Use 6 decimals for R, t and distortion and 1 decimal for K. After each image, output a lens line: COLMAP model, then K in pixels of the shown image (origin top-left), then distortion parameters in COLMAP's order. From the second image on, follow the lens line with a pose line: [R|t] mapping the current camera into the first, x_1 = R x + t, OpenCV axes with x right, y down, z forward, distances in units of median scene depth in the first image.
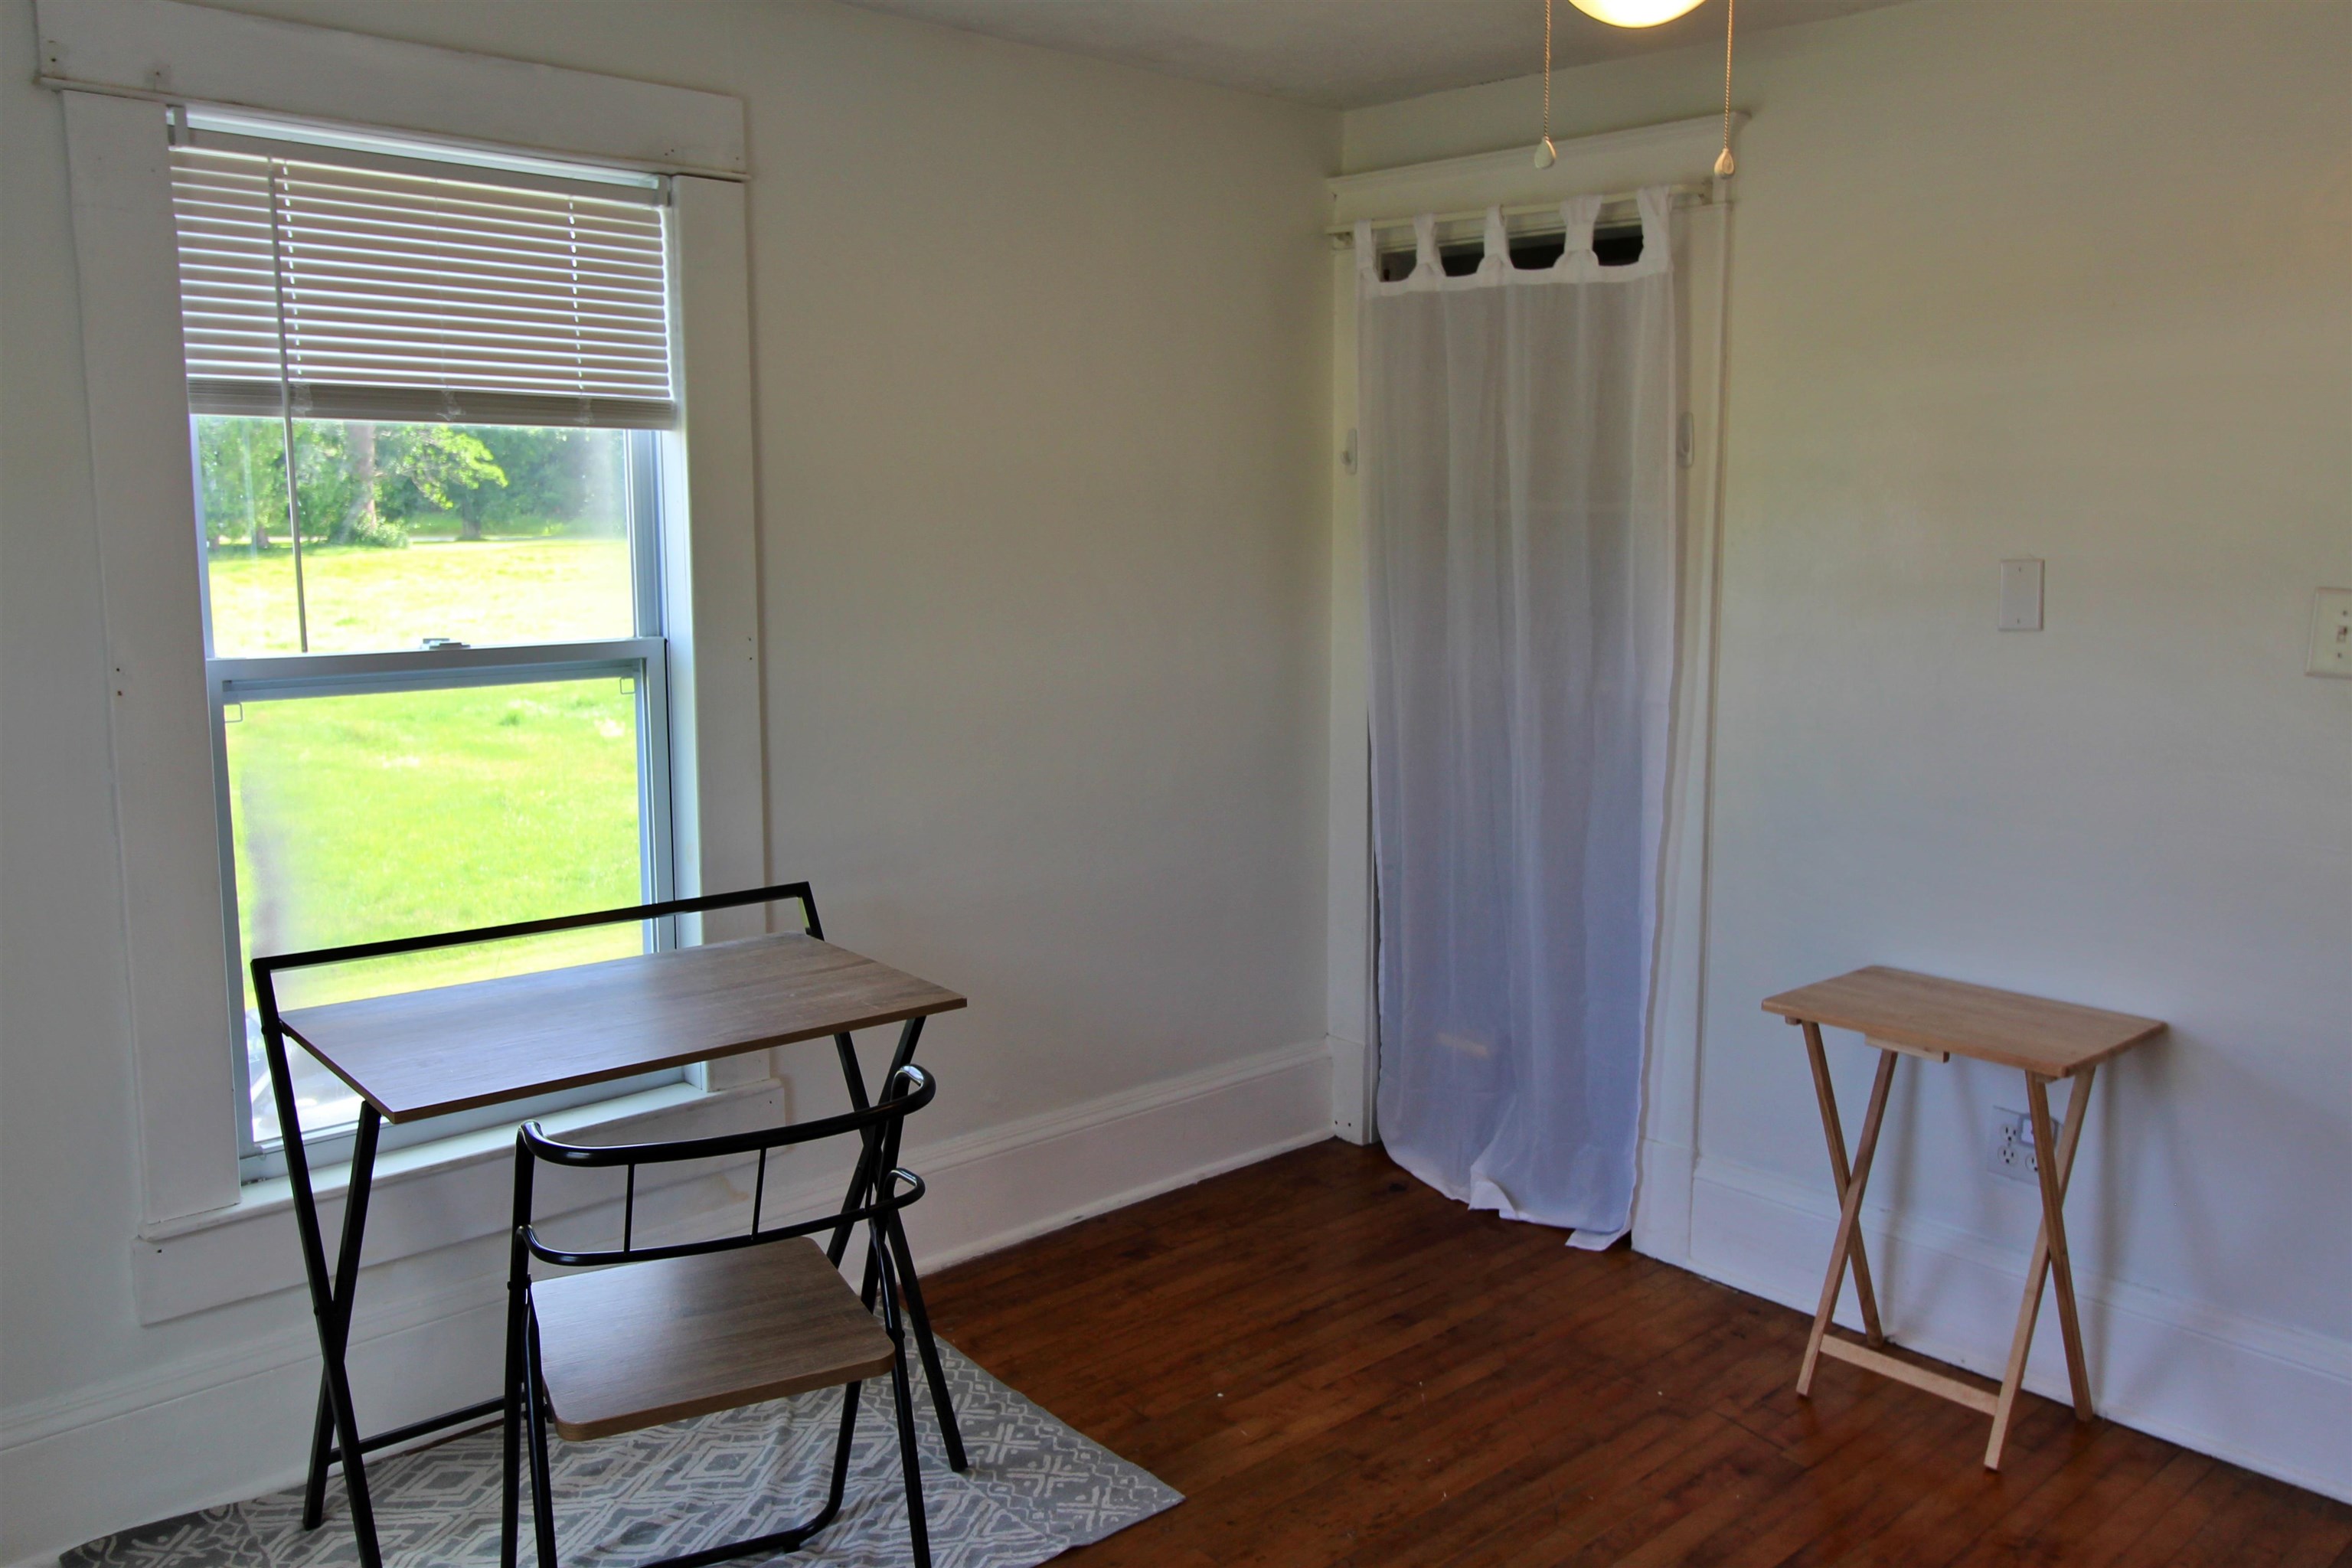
lens RADIAL K [[1815.2, 0, 1176.8], [0, 1815.2, 781.4], [0, 0, 1]] dist [0.014409, -0.021057]
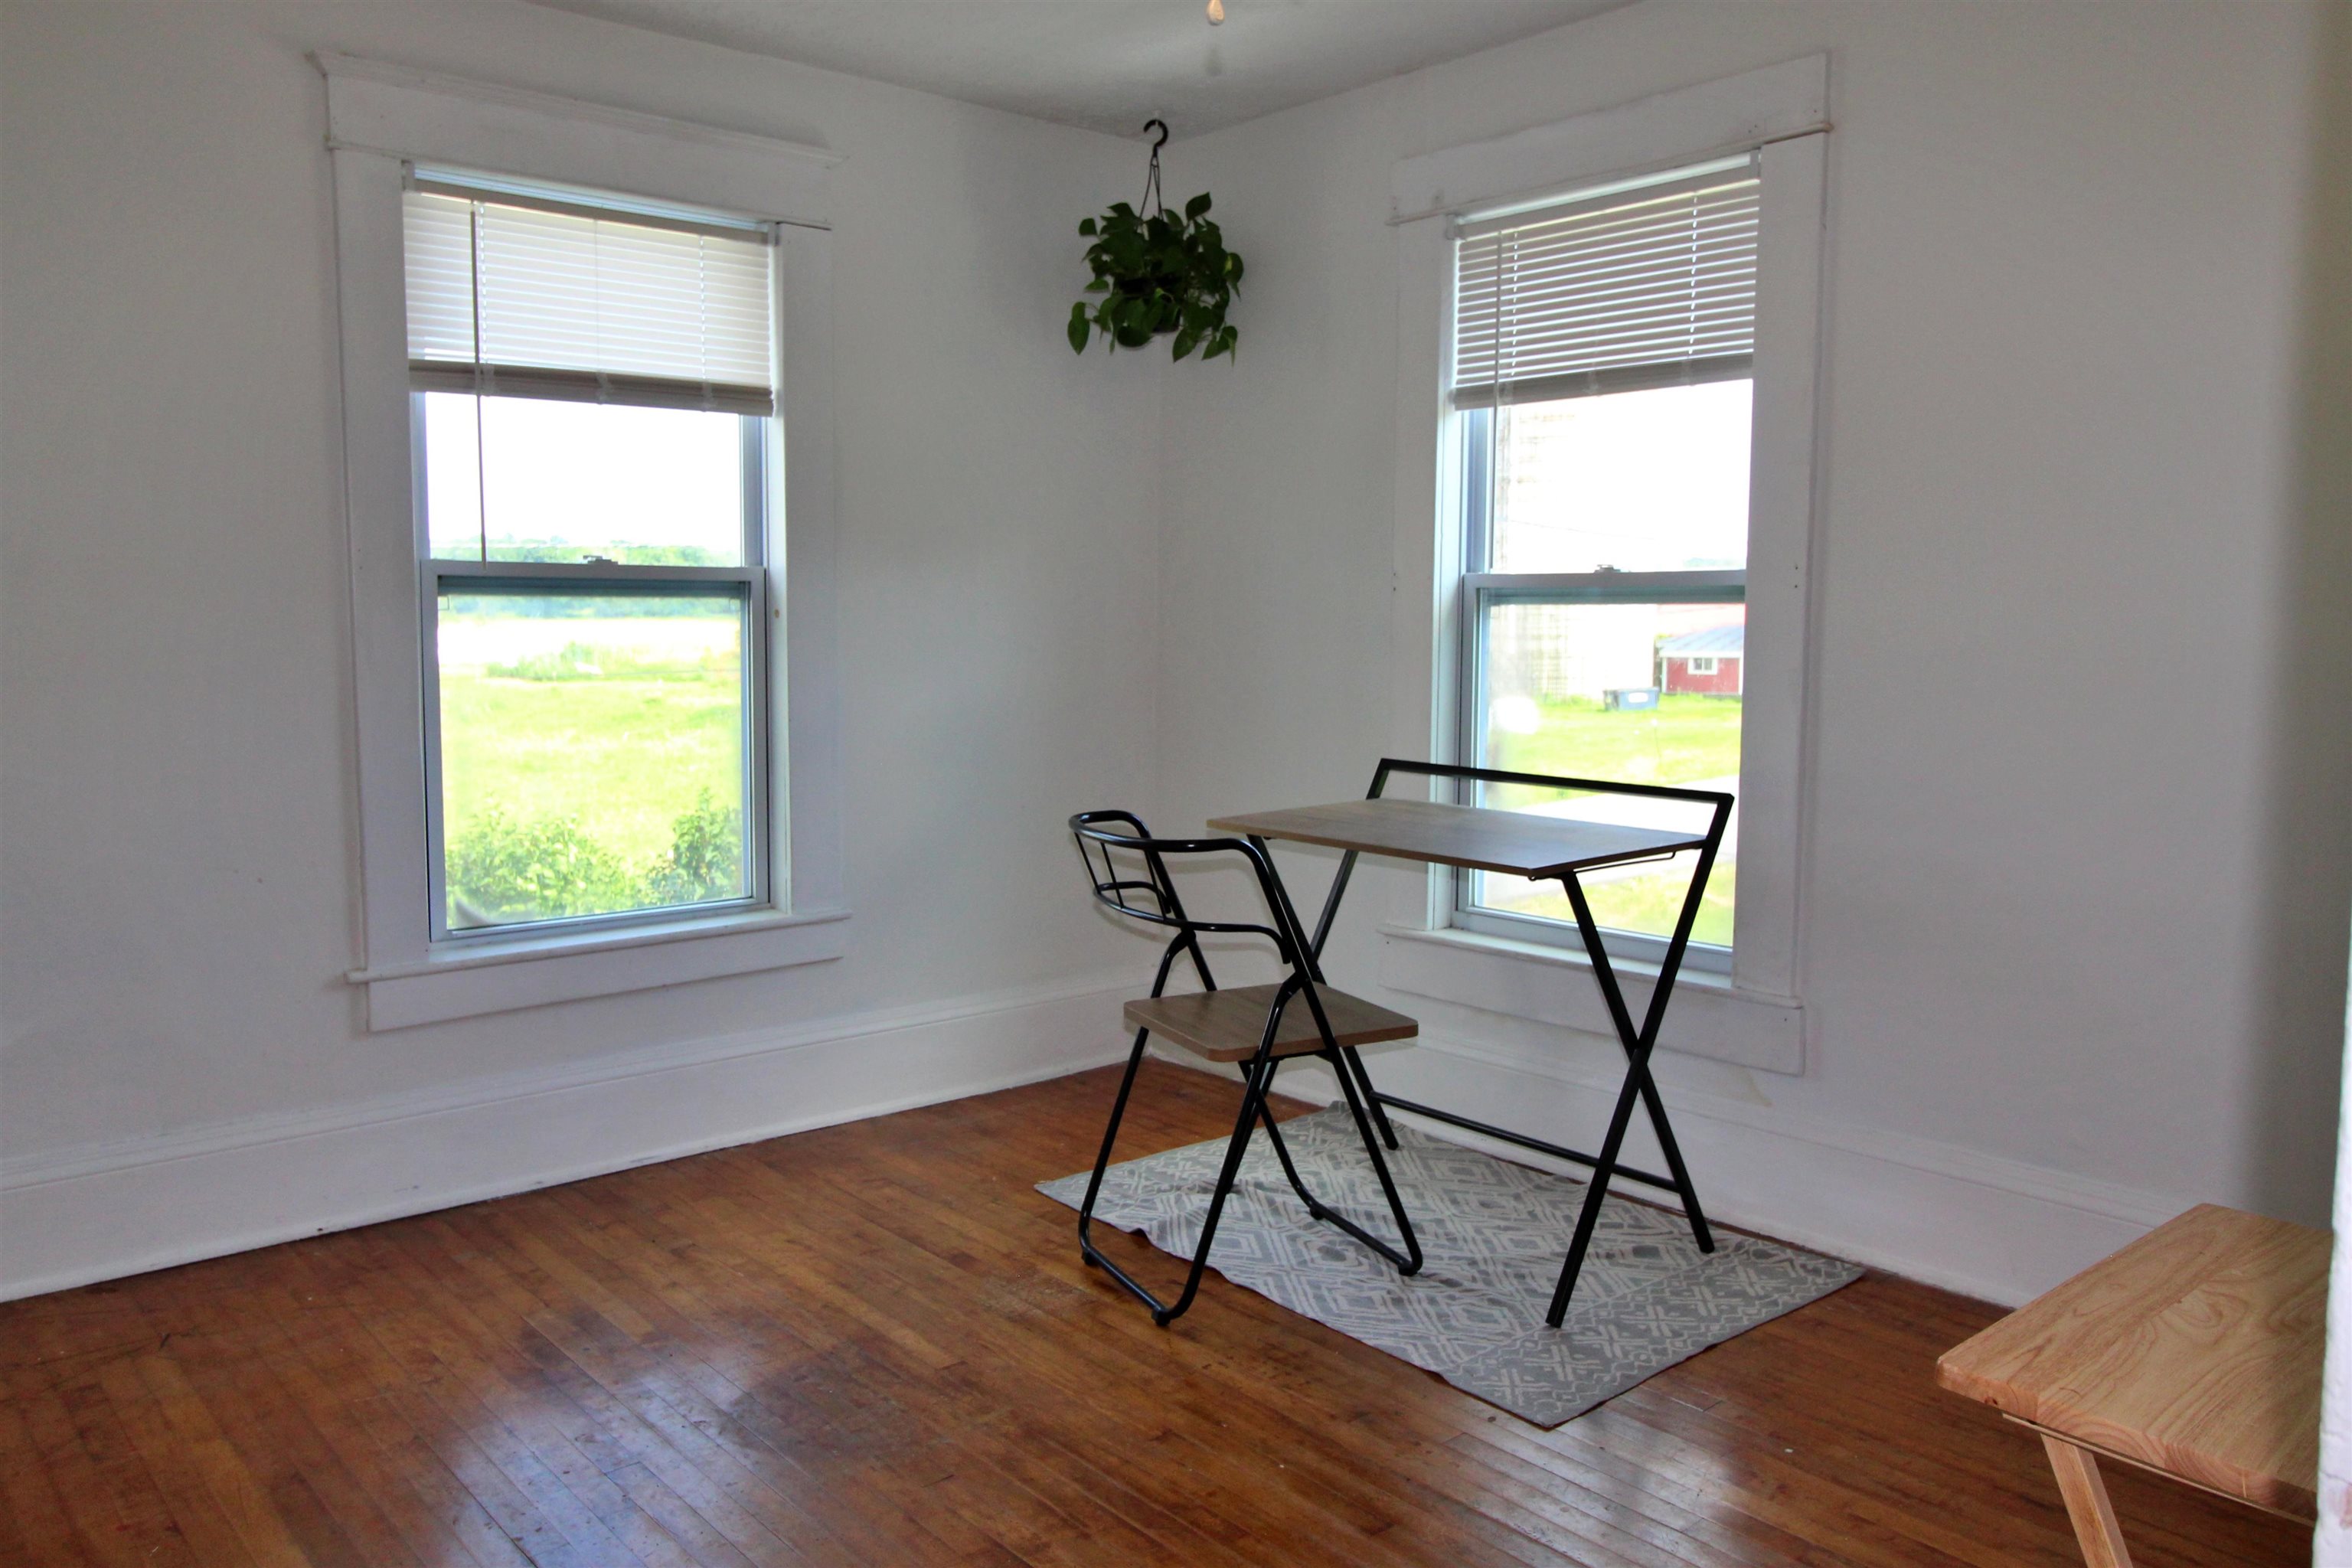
lens RADIAL K [[1815.2, 0, 1176.2], [0, 1815.2, 781.5], [0, 0, 1]] dist [0.014409, -0.021057]
pose [[-0.041248, 0.095717, -0.994554, 0.902236], [-0.139305, 0.985128, 0.100587, -0.013237], [0.989390, 0.142695, -0.027301, 0.746836]]
